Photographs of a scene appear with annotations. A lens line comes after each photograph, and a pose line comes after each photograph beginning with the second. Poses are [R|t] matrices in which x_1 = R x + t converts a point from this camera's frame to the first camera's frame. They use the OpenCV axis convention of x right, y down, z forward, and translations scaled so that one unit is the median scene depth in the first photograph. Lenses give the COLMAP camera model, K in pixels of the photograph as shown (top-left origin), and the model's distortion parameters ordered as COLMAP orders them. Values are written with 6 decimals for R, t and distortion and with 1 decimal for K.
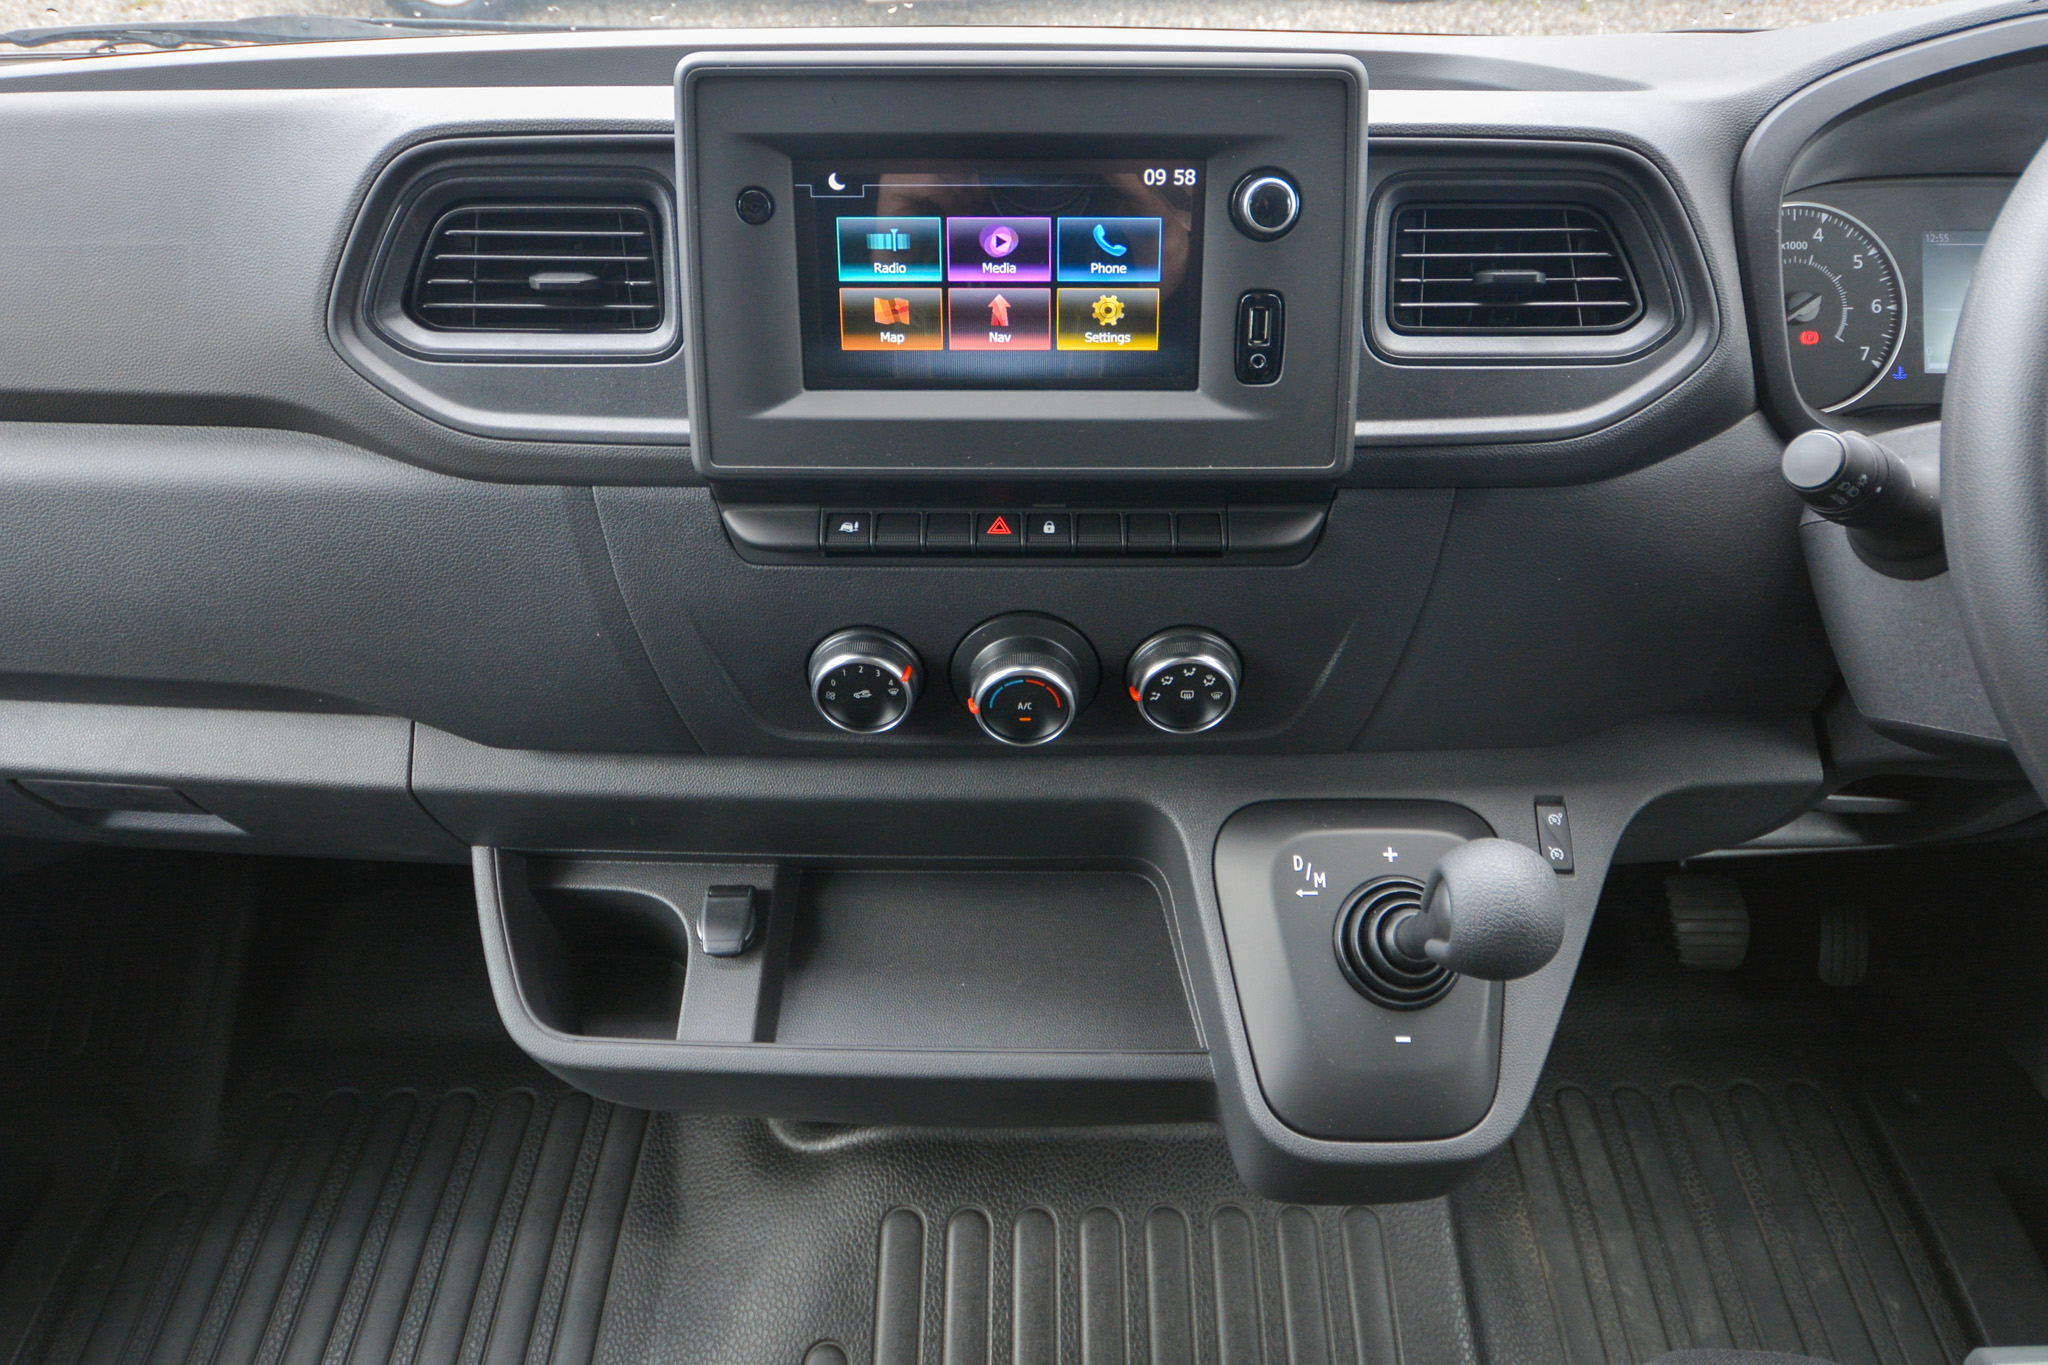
lens RADIAL K [[1175.4, 0, 1020.0], [0, 1175.4, 581.4], [0, 0, 1]] dist [-0.006267, -0.000418]
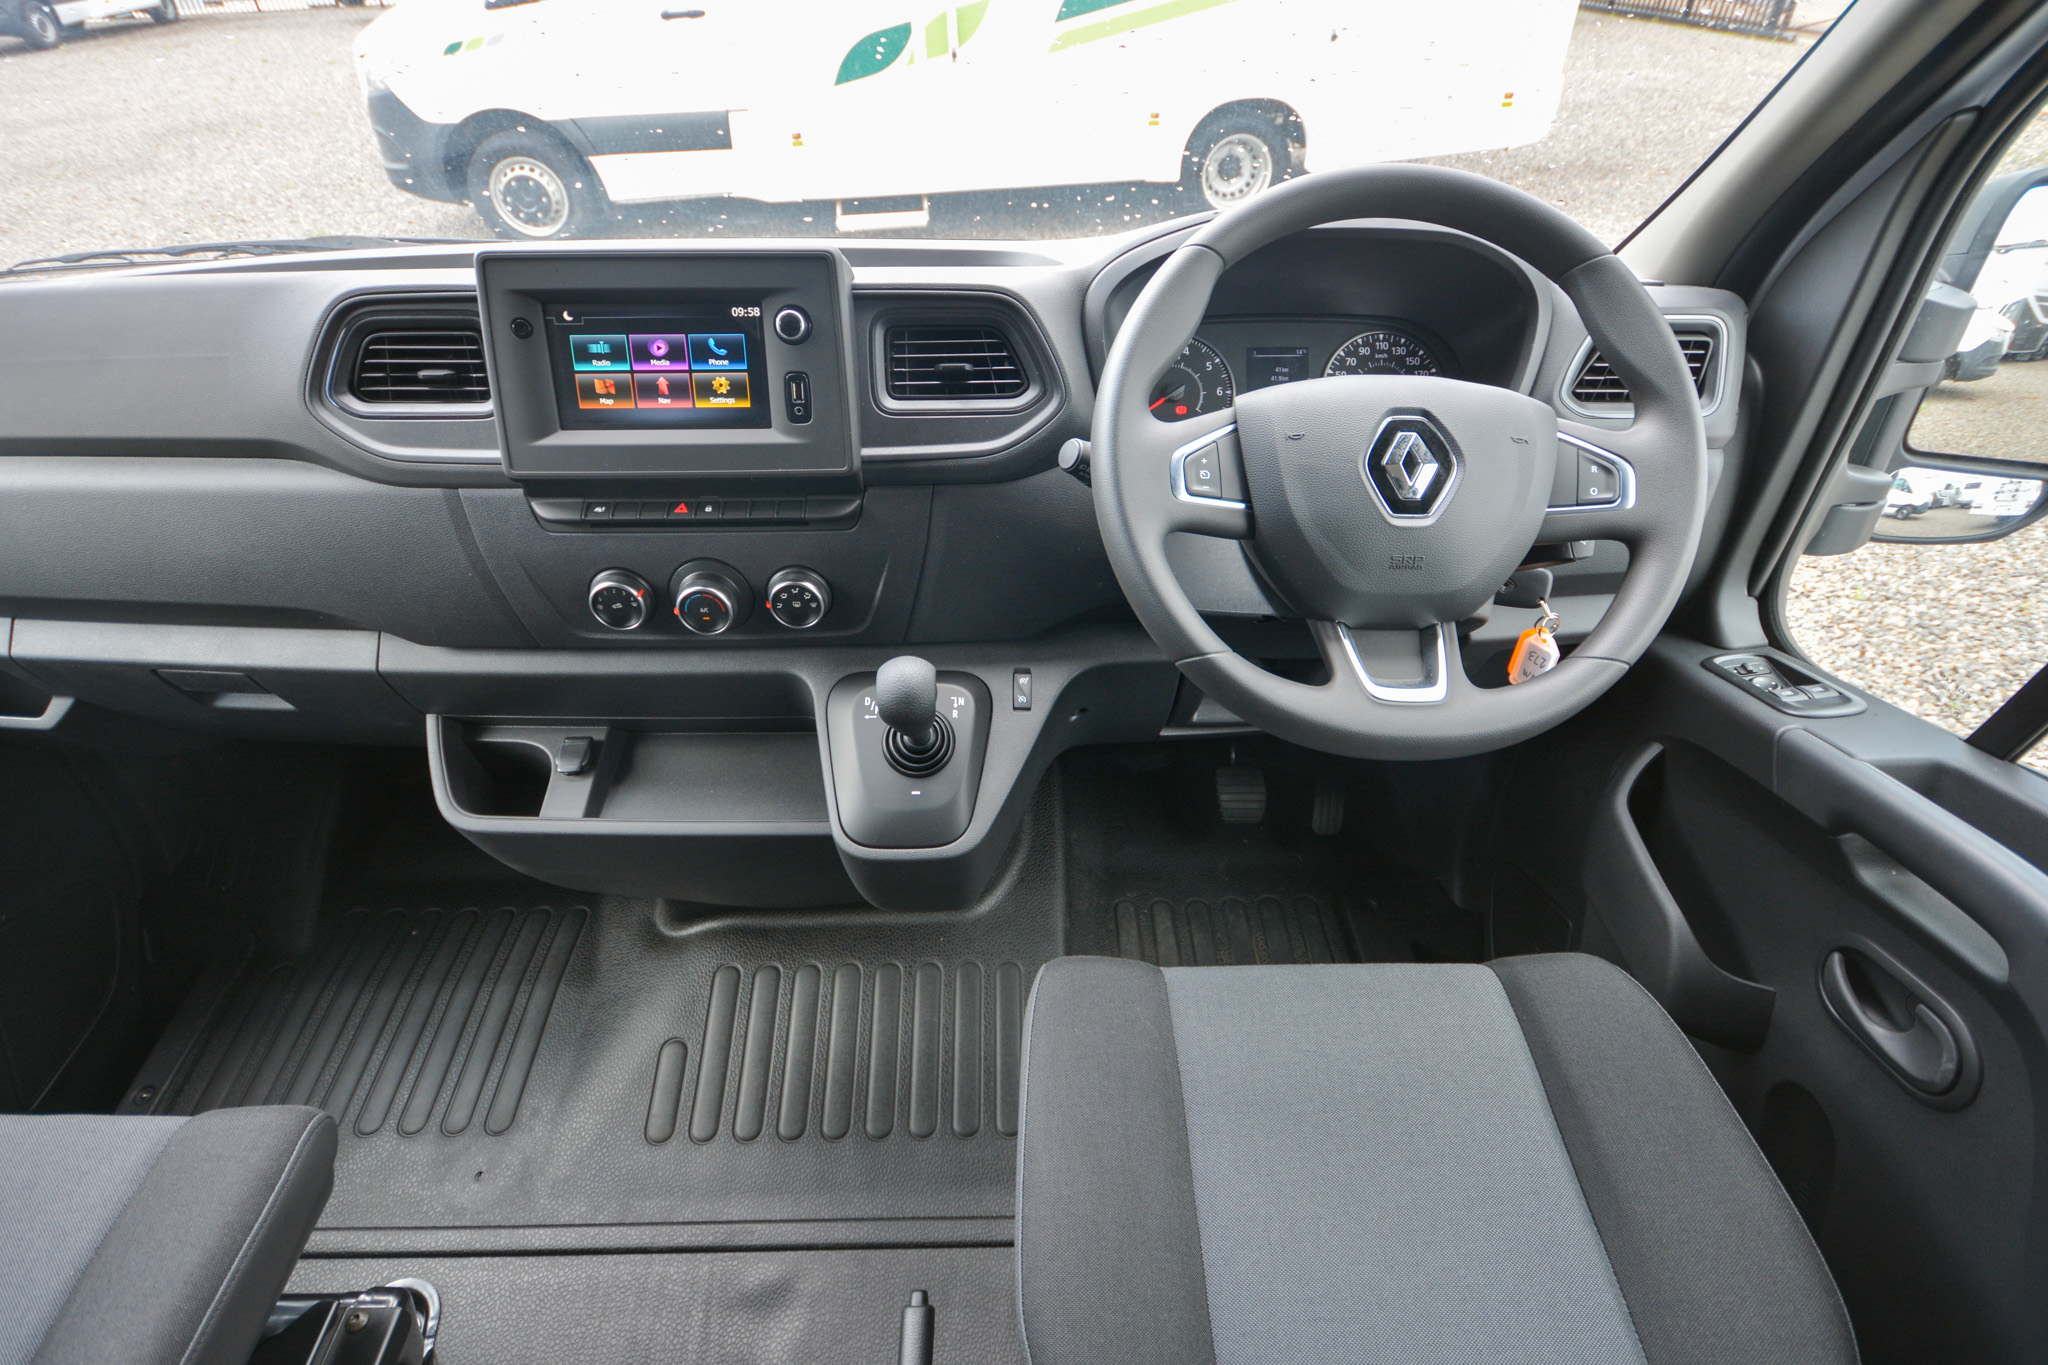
lens RADIAL K [[898.0, 0, 1022.0], [0, 898.0, 687.2], [0, 0, 1]] dist [0.014789, -0.016619]
pose [[0.999948, -0.009682, -0.003130, 0.515190], [0.009727, 0.999846, 0.014616, 0.216459], [0.002988, -0.014646, 0.999888, -0.403395]]
